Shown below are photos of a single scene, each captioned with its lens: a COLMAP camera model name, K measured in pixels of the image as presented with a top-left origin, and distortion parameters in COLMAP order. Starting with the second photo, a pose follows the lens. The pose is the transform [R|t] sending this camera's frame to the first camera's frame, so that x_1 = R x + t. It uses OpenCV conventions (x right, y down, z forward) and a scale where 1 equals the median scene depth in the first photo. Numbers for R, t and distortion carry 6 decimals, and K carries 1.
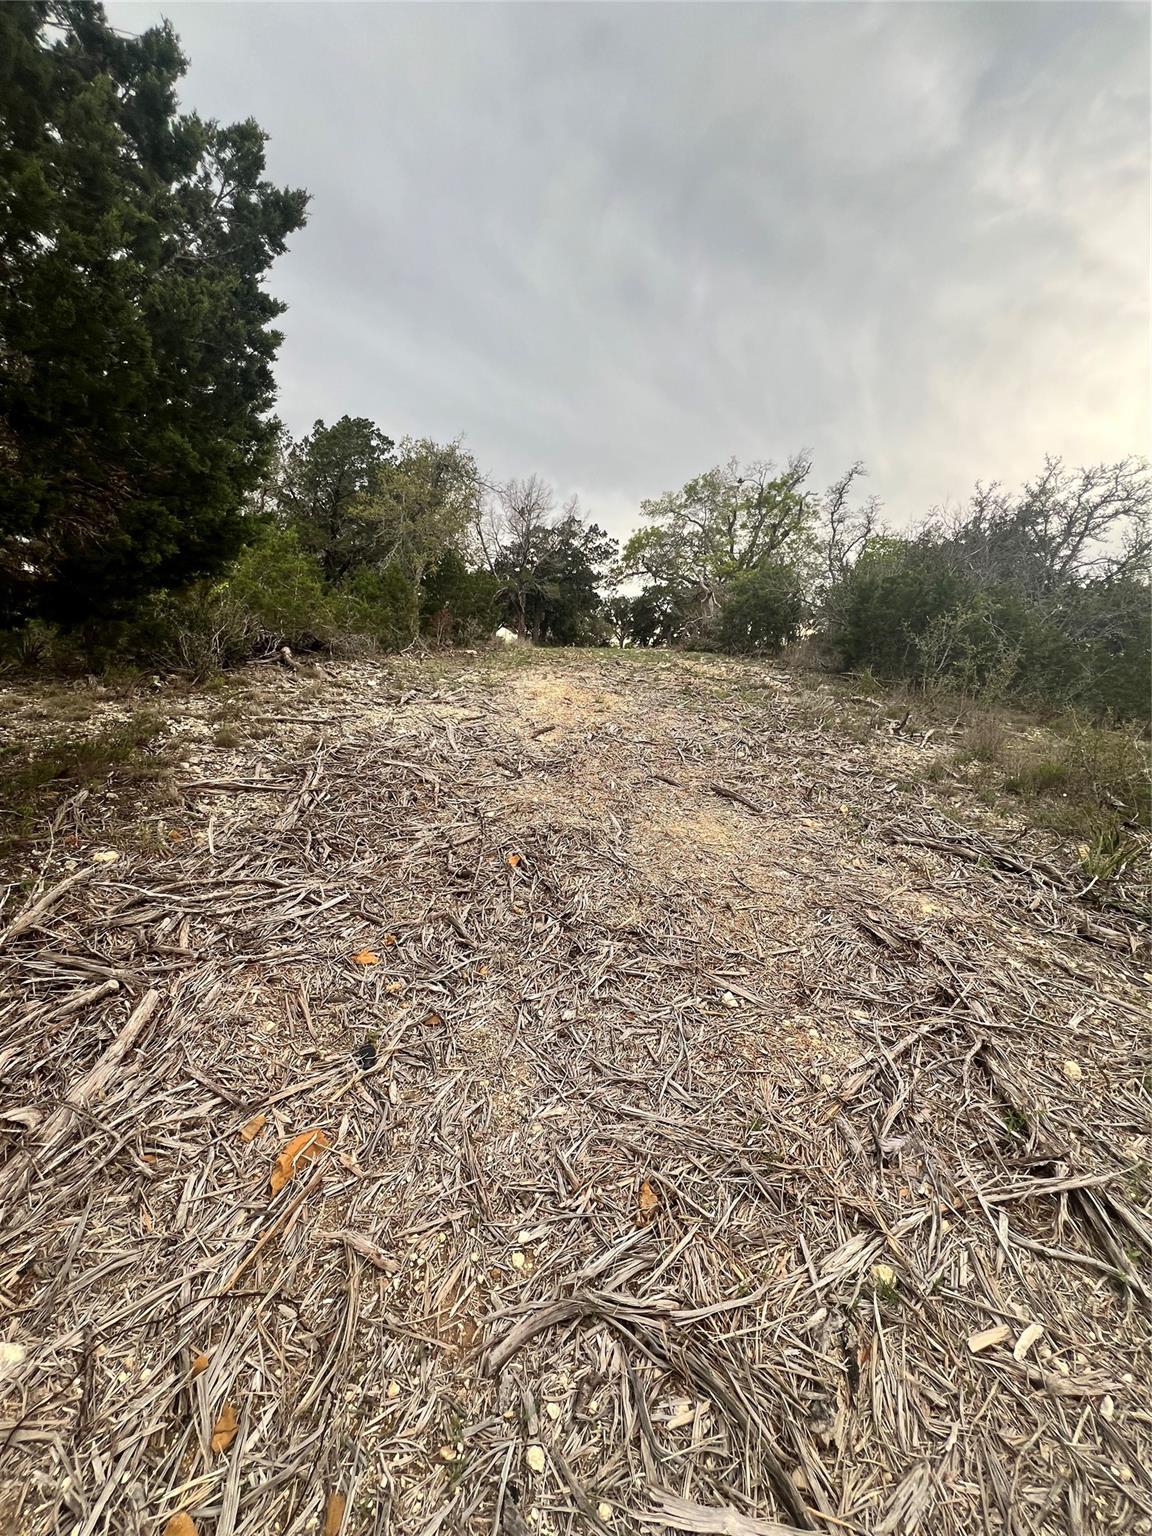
lens RADIAL K [[601.5, 0, 576.0], [0, 601.5, 768.0], [0, 0, 1]] dist [0.001198, 0.000086]
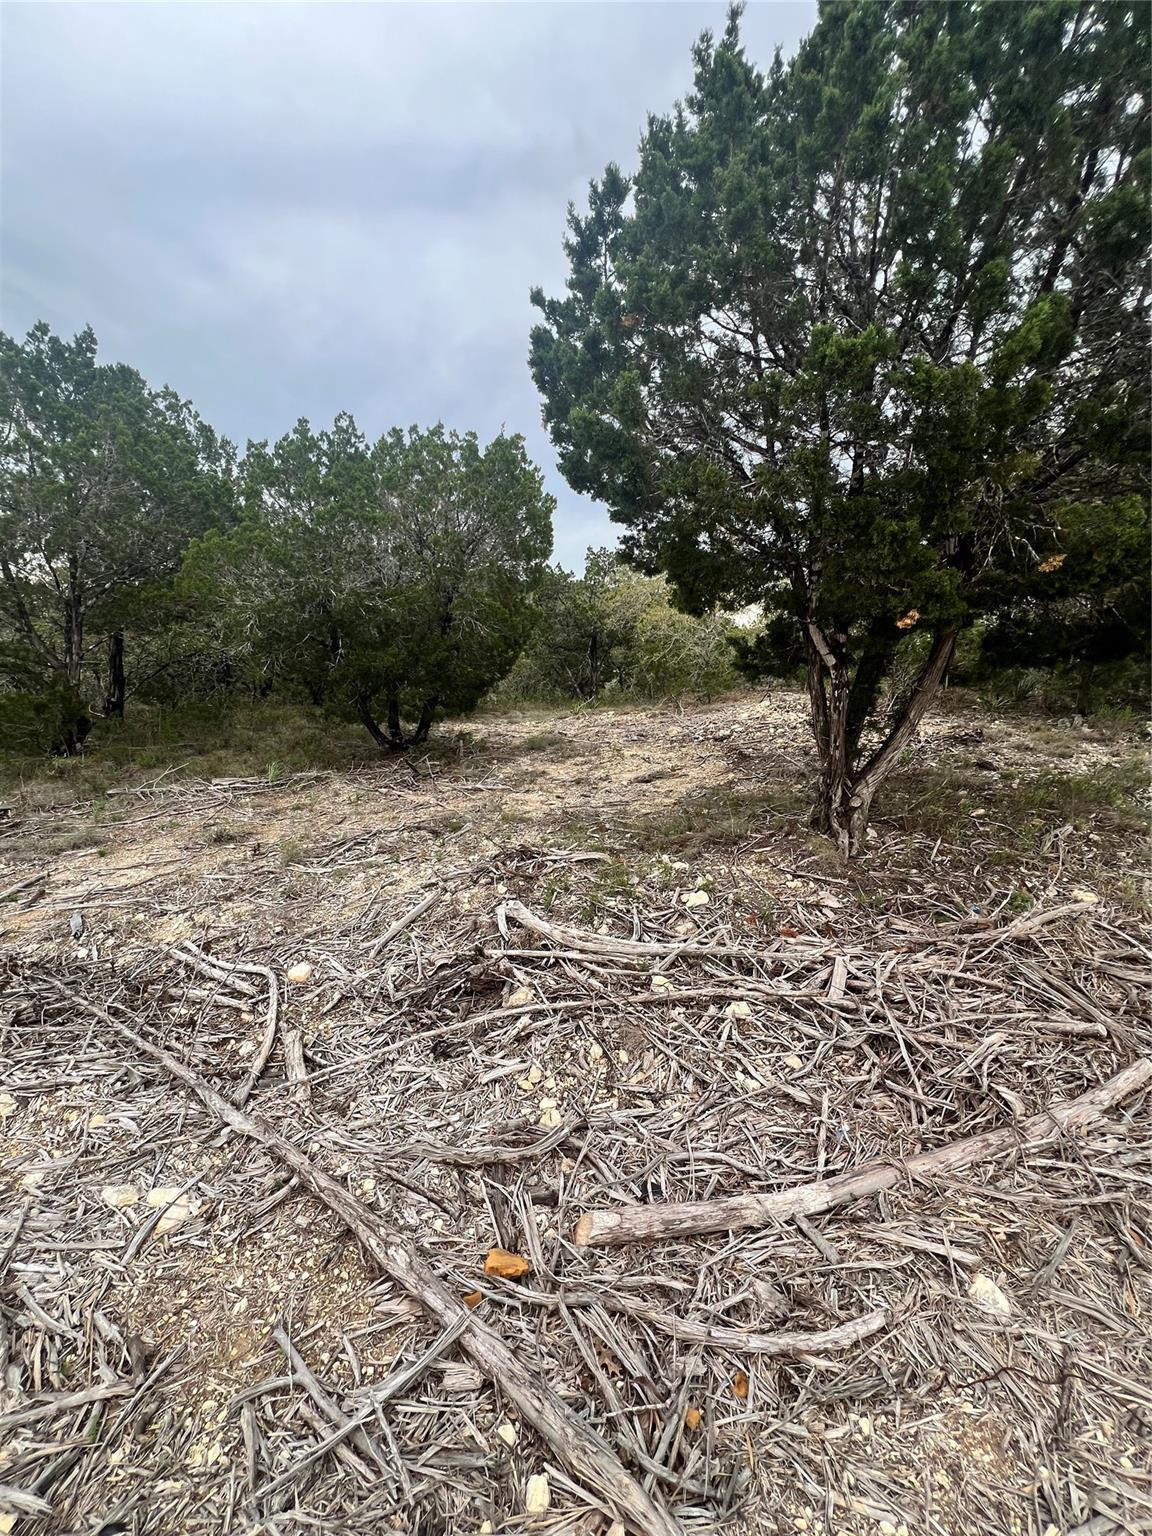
lens RADIAL K [[601.5, 0, 576.0], [0, 601.5, 768.0], [0, 0, 1]] dist [0.001198, 0.000086]
pose [[0.281650, 0.167243, -0.944830, -0.159579], [-0.231084, 0.967532, 0.102376, 0.047769], [0.931275, 0.189501, 0.311153, -0.169835]]
